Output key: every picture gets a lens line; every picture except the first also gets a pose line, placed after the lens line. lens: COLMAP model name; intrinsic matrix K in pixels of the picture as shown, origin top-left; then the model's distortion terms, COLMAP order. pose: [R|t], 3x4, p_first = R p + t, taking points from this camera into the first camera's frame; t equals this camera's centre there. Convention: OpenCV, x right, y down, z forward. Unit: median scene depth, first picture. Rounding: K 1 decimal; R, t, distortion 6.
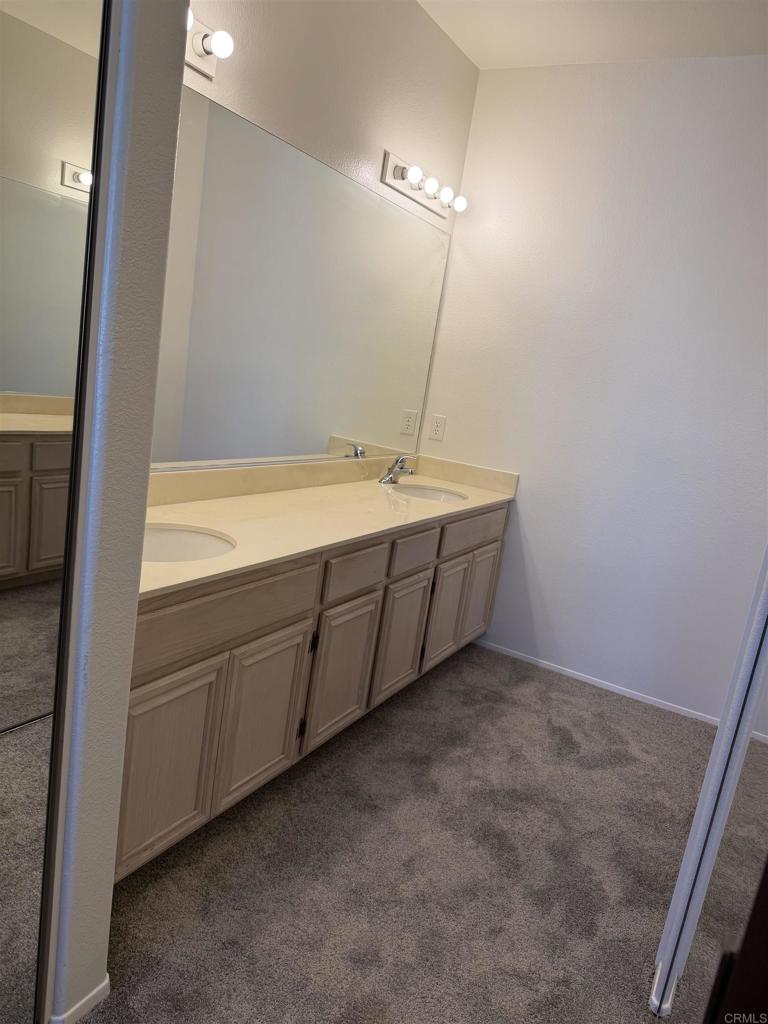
lens RADIAL K [[712.7, 0, 389.0], [0, 712.7, 512.0], [0, 0, 1]] dist [0.017452, -0.003476]
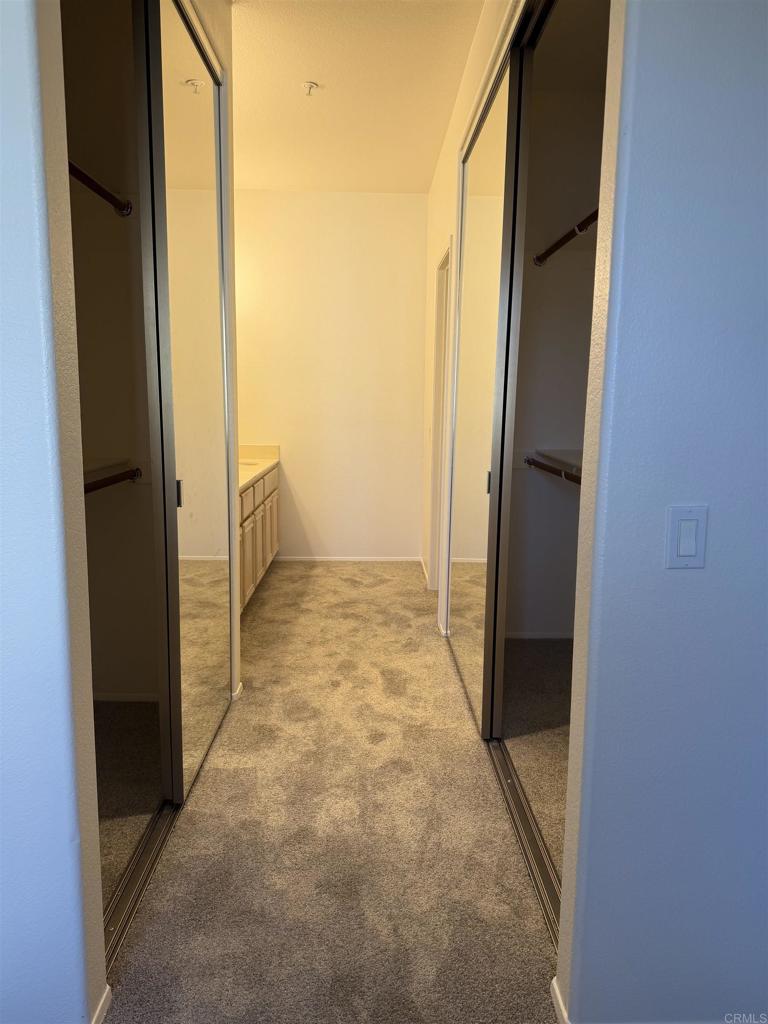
lens RADIAL K [[712.7, 0, 389.0], [0, 712.7, 512.0], [0, 0, 1]] dist [0.017452, -0.003476]
pose [[0.837709, -0.232303, 0.494246, -0.592051], [0.241972, 0.969219, 0.045423, 0.109685], [-0.489584, 0.081542, 0.868135, -0.676721]]
